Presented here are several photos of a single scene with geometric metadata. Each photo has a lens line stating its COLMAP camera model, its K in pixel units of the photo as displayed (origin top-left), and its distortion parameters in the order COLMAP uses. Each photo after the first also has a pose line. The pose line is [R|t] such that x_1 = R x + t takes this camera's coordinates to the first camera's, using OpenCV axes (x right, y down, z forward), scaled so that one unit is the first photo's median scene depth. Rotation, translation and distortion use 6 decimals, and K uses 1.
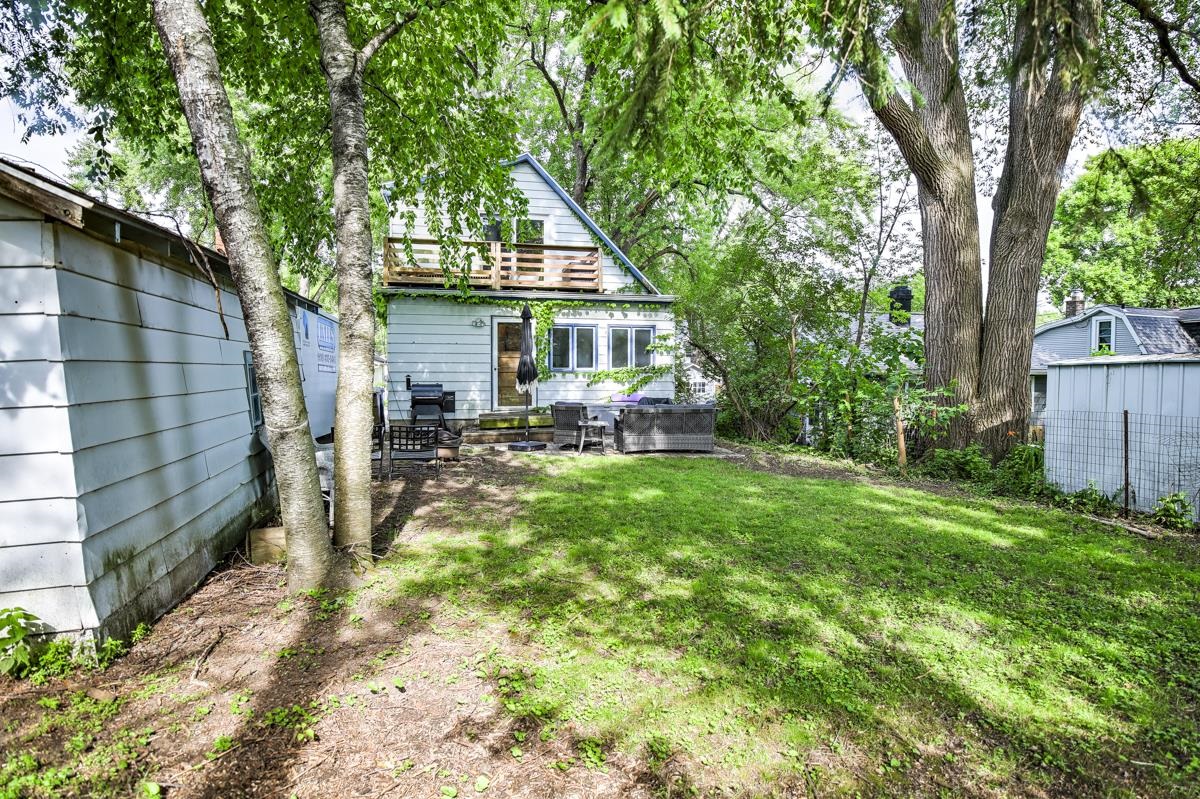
lens RADIAL K [[584.2, 0, 600.1], [0, 584.2, 399.9], [0, 0, 1]] dist [-0.024963, -0.003994]
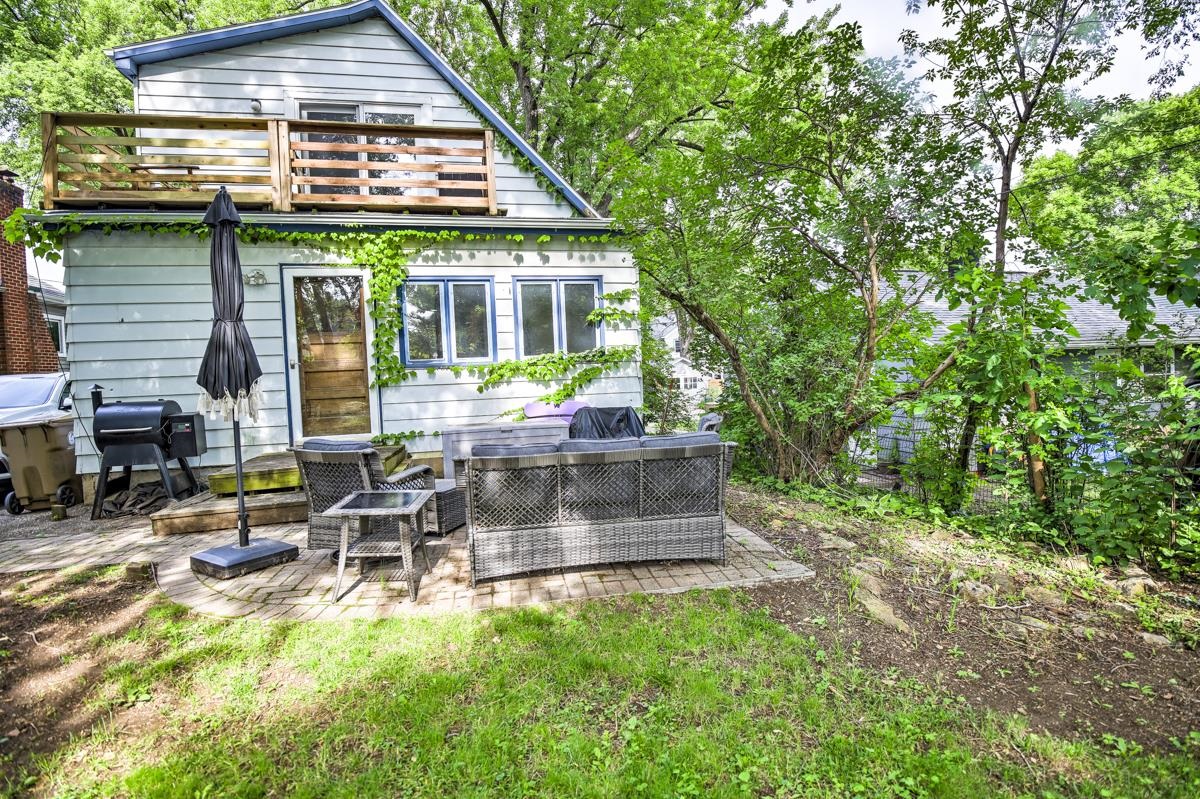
lens RADIAL K [[584.2, 0, 599.8], [0, 584.2, 395.0], [0, 0, 1]] dist [-0.024963, -0.003994]
pose [[0.999048, -0.041758, 0.012628, 0.082424], [0.041853, 0.999097, -0.007308, -0.011561], [-0.012311, 0.007829, 0.999894, 0.458954]]
